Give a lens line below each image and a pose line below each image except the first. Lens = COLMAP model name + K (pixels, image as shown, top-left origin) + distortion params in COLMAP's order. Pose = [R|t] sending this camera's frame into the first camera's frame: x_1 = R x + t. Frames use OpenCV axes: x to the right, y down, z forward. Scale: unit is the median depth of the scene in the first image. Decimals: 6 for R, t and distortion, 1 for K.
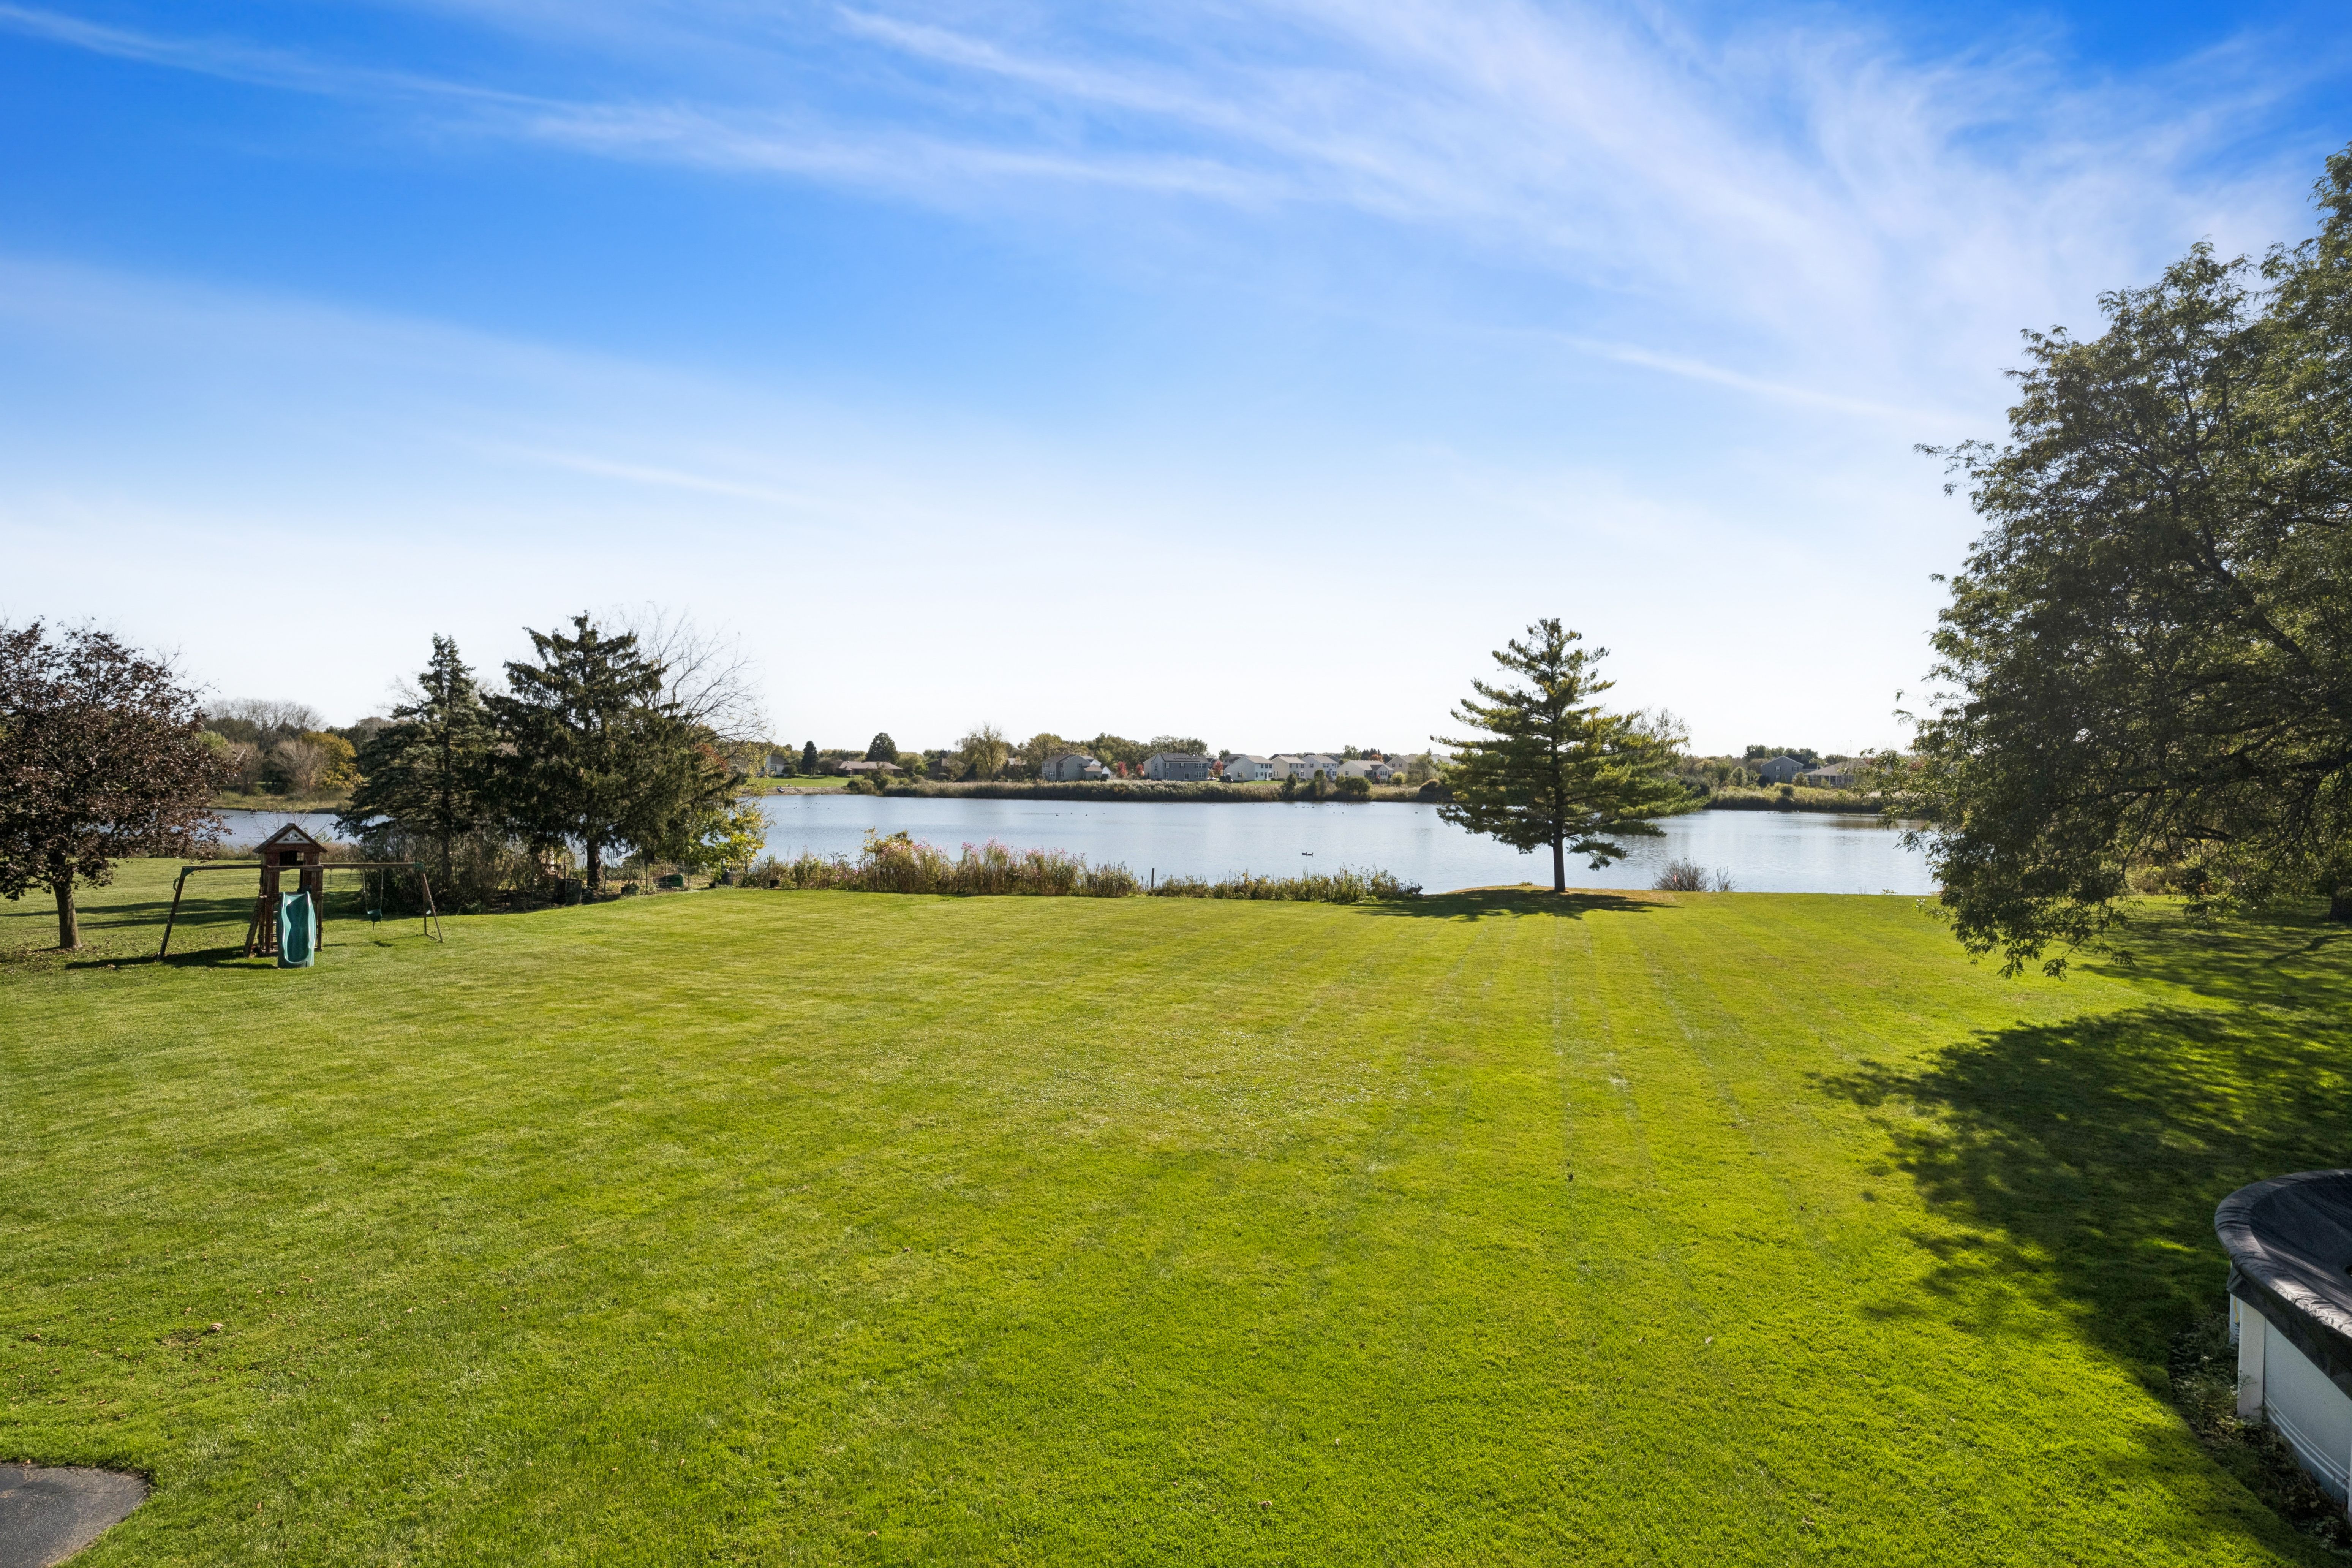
lens RADIAL K [[1096.0, 0, 1168.3], [0, 1096.0, 798.1], [0, 0, 1]] dist [-0.007510, 0.001854]
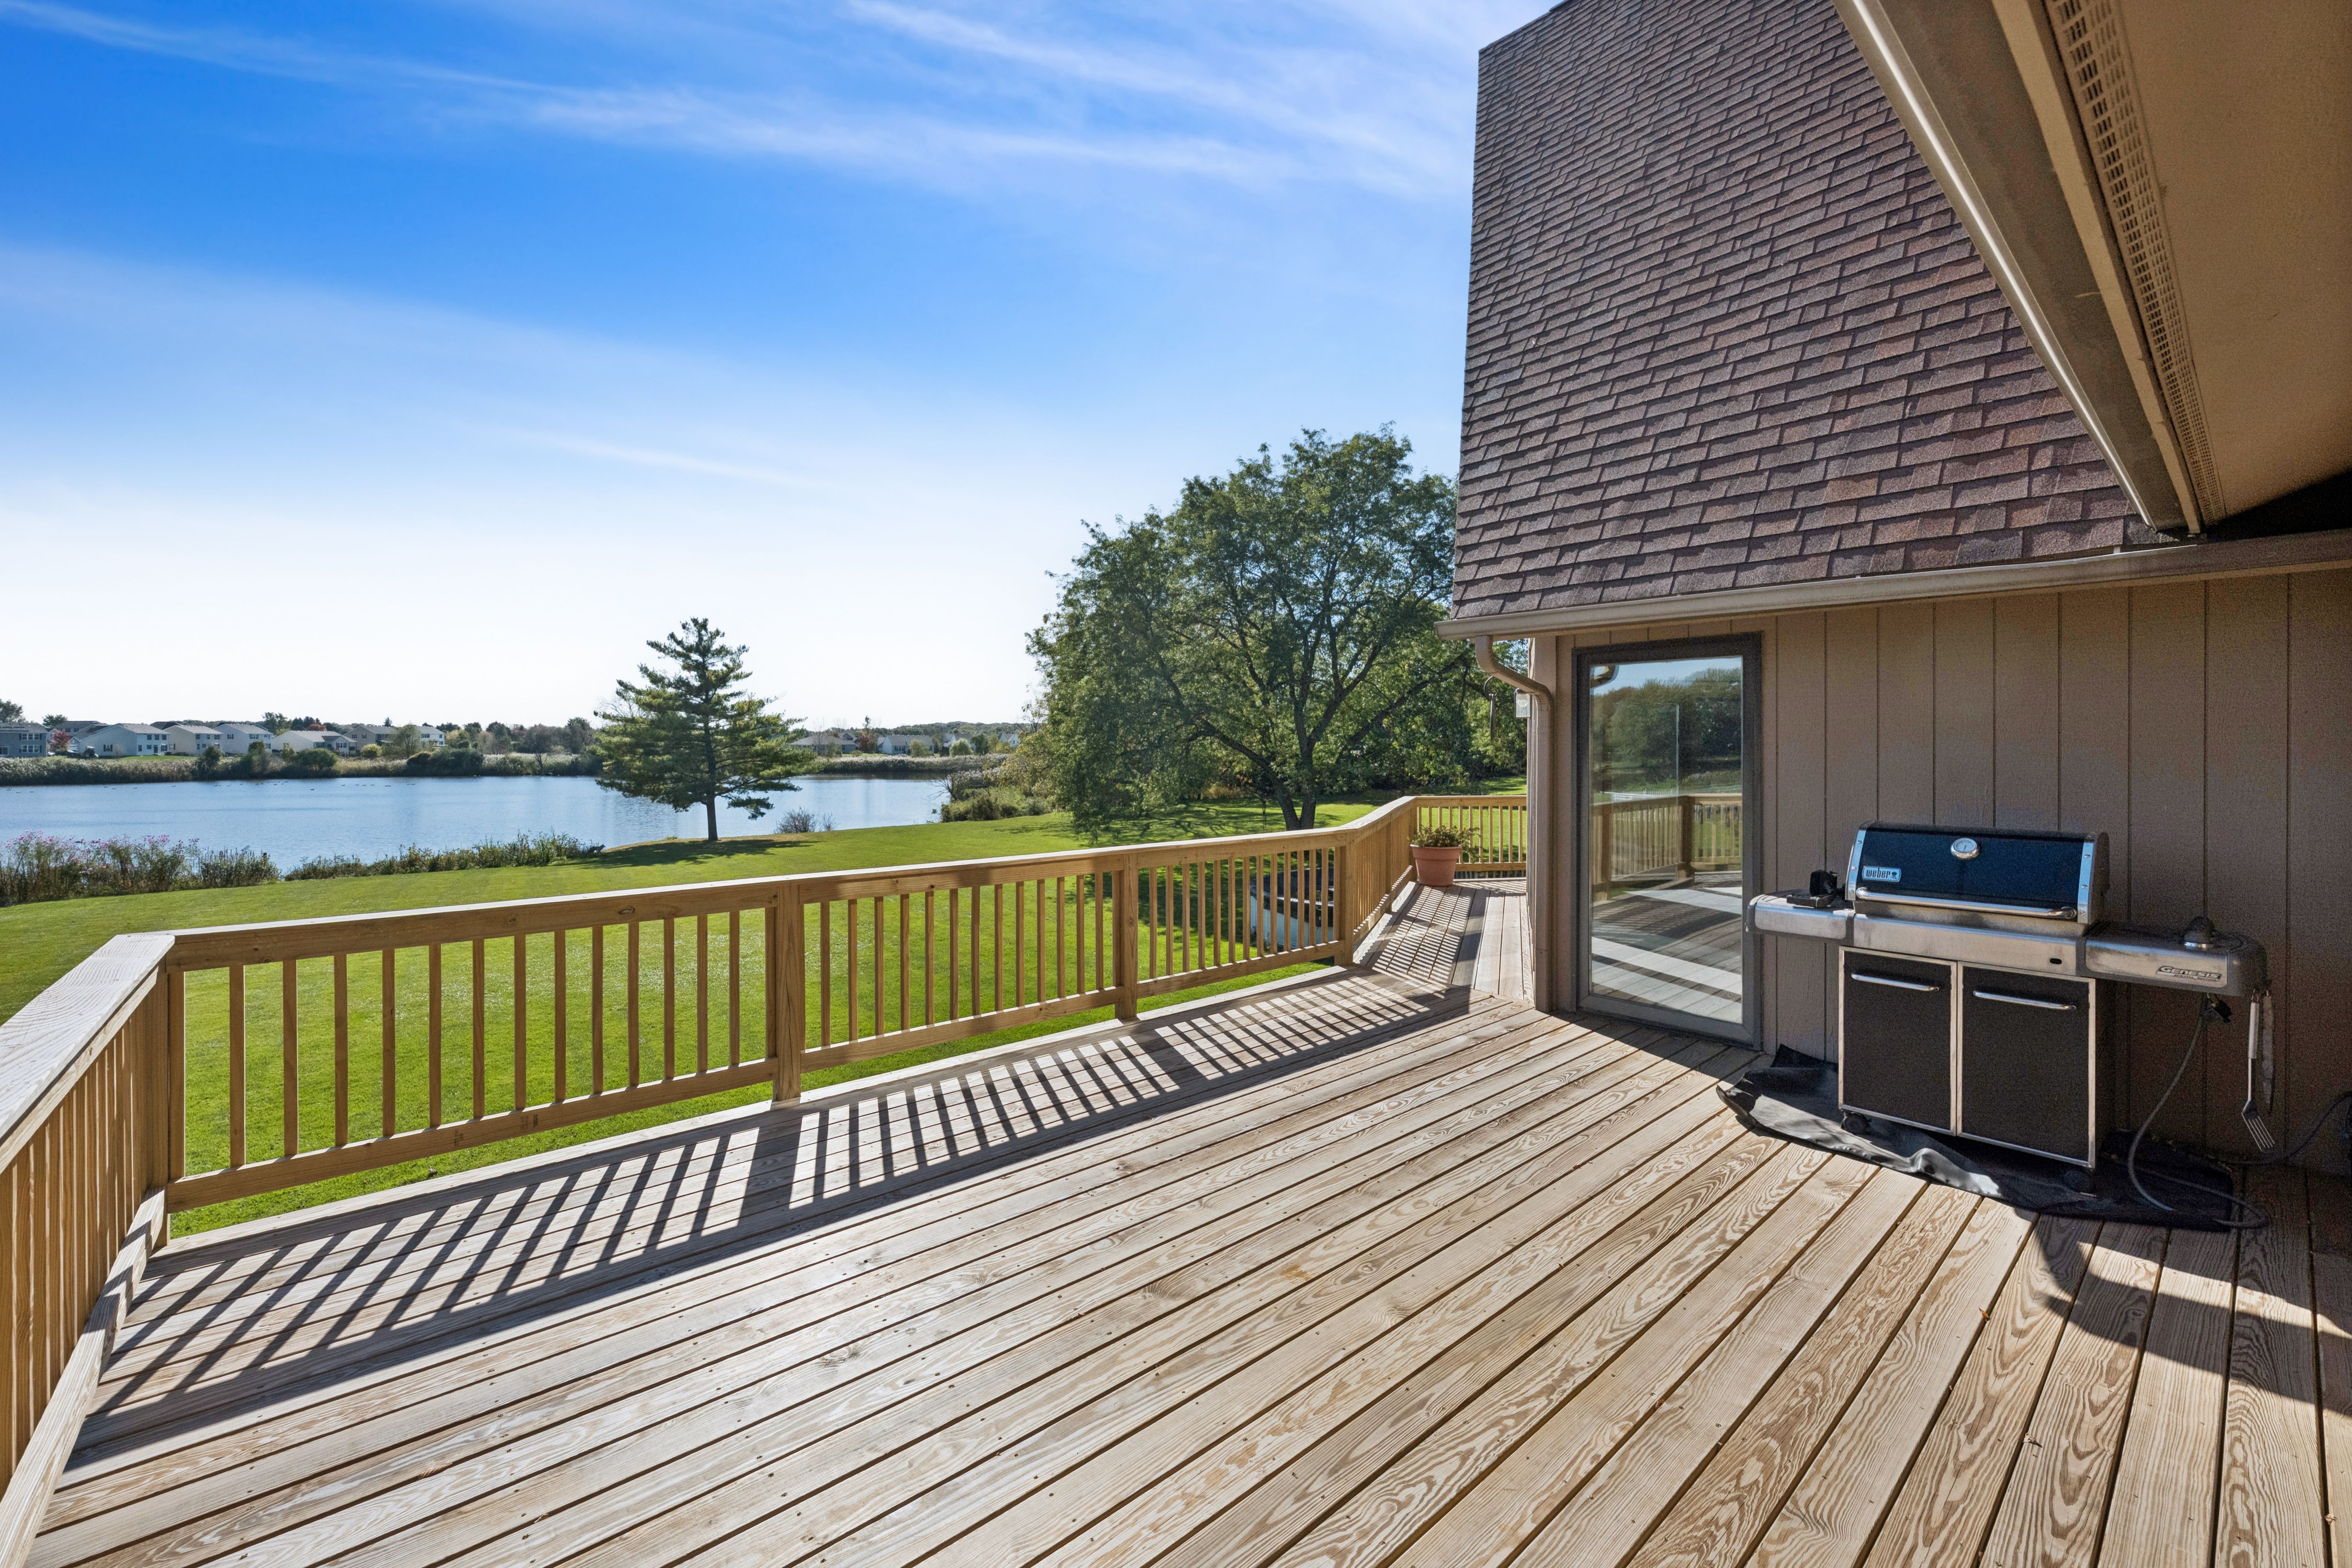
lens RADIAL K [[939.8, 0, 1186.4], [0, 939.8, 753.0], [0, 0, 1]] dist [-0.008404, 0.000132]
pose [[0.580390, -0.010411, 0.814272, -0.189948], [0.021491, 0.999766, -0.002535, 0.001361], [-0.814055, 0.018971, 0.580478, -0.049174]]
